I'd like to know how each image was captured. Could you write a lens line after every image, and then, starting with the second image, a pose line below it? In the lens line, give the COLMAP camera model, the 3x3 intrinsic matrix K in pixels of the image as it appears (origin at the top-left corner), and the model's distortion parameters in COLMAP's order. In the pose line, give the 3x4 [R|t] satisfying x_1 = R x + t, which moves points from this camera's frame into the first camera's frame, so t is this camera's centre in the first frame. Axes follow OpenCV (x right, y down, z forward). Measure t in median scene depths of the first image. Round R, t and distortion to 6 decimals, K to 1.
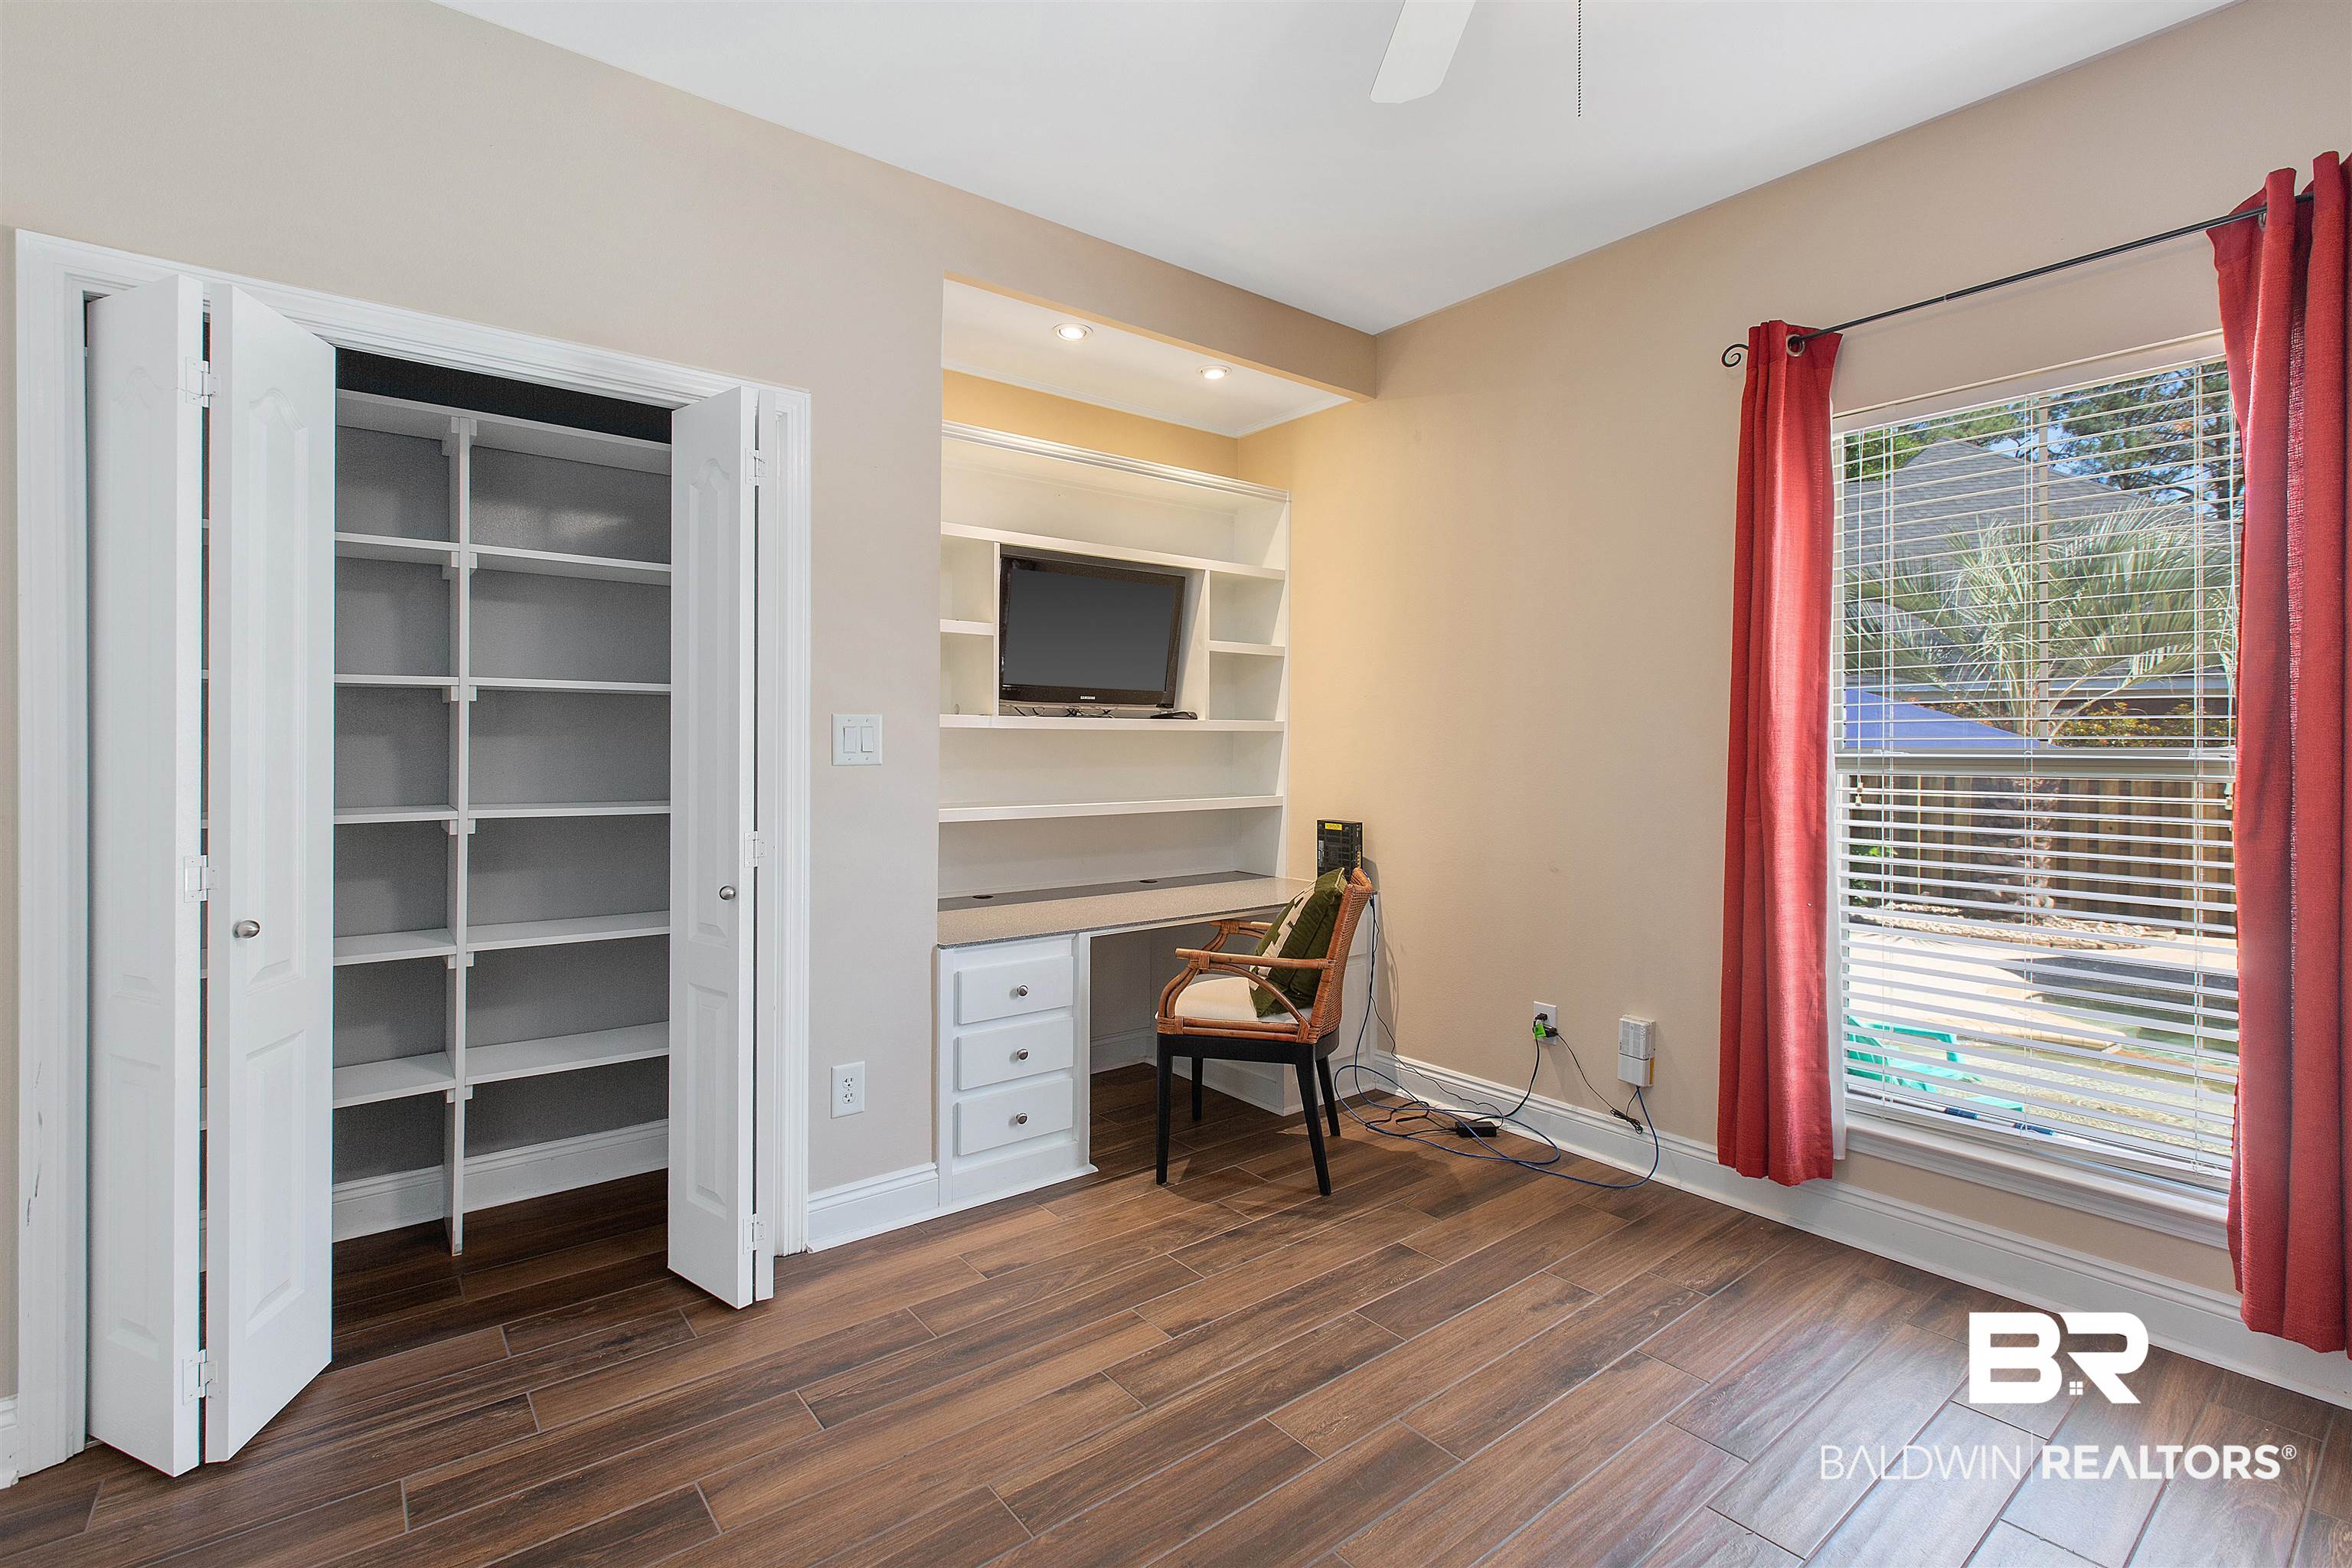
lens RADIAL K [[1079.6, 0, 1174.3], [0, 1079.6, 742.2], [0, 0, 1]] dist [-0.001154, -0.000406]
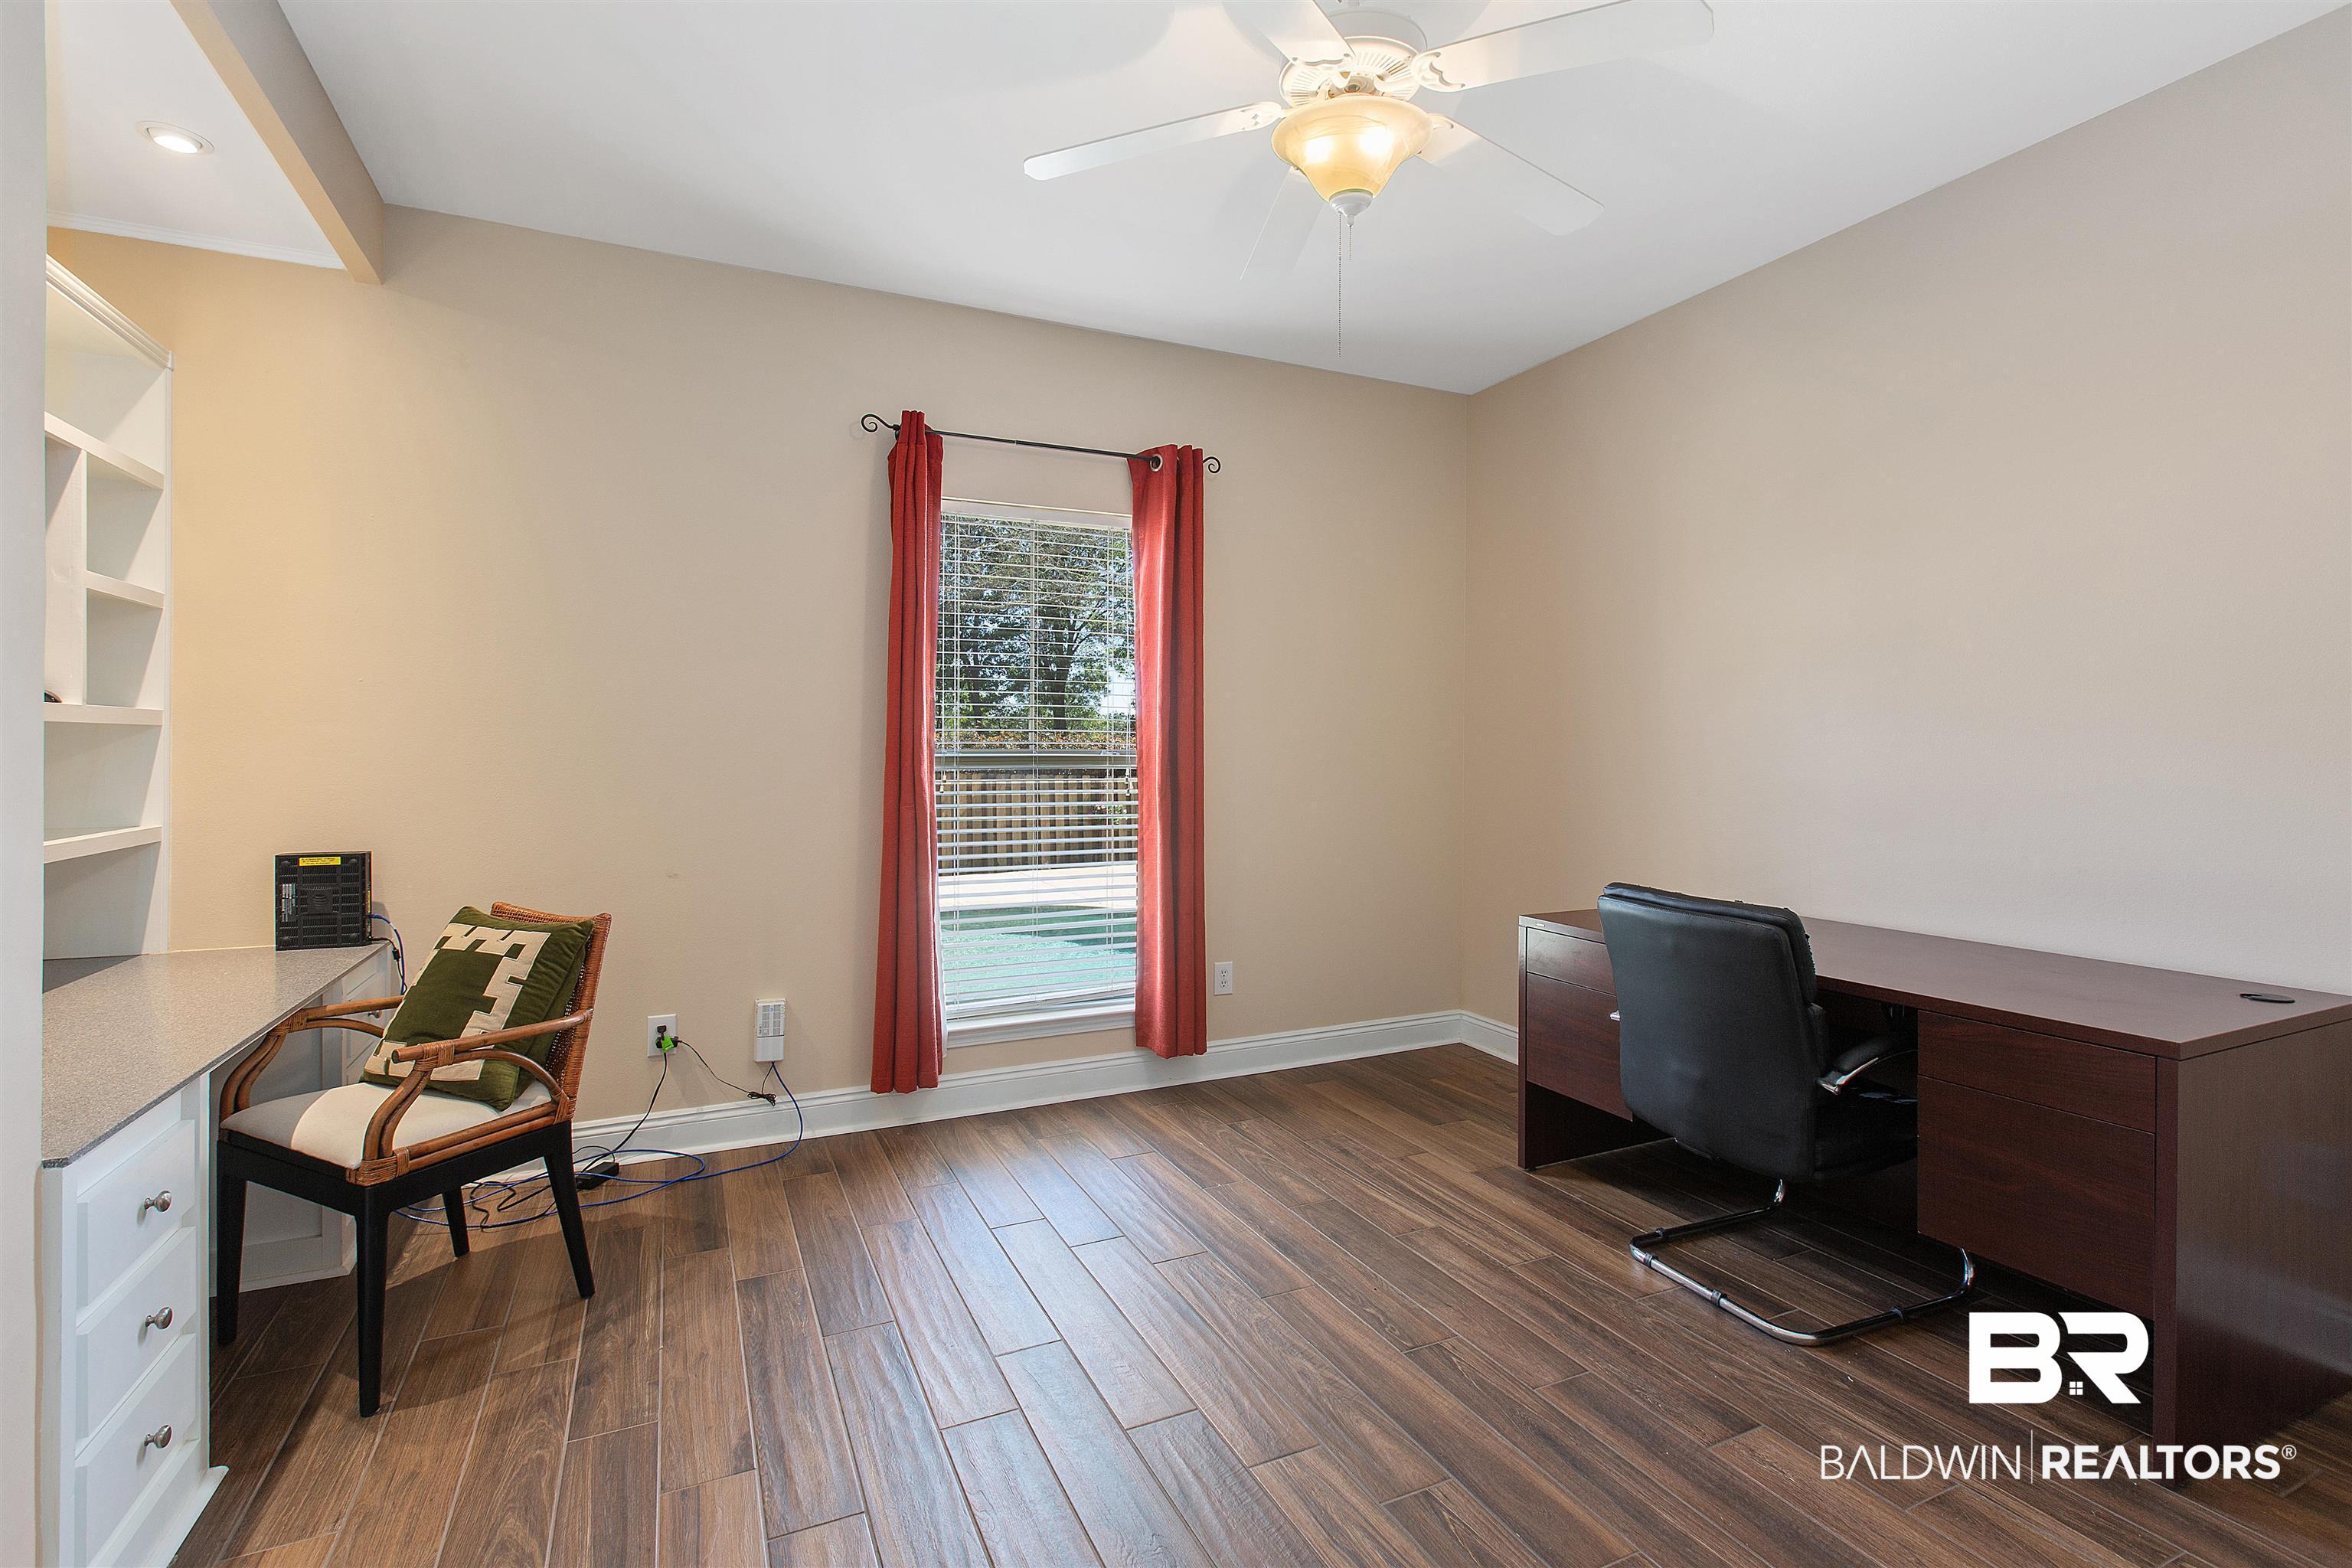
lens RADIAL K [[1060.7, 0, 1172.3], [0, 1060.7, 754.5], [0, 0, 1]] dist [0.000224, -0.000039]
pose [[0.232320, -0.007669, 0.972609, -0.534897], [-0.003378, 0.999957, 0.008691, -0.001114], [-0.972633, -0.005305, 0.232284, 0.380658]]
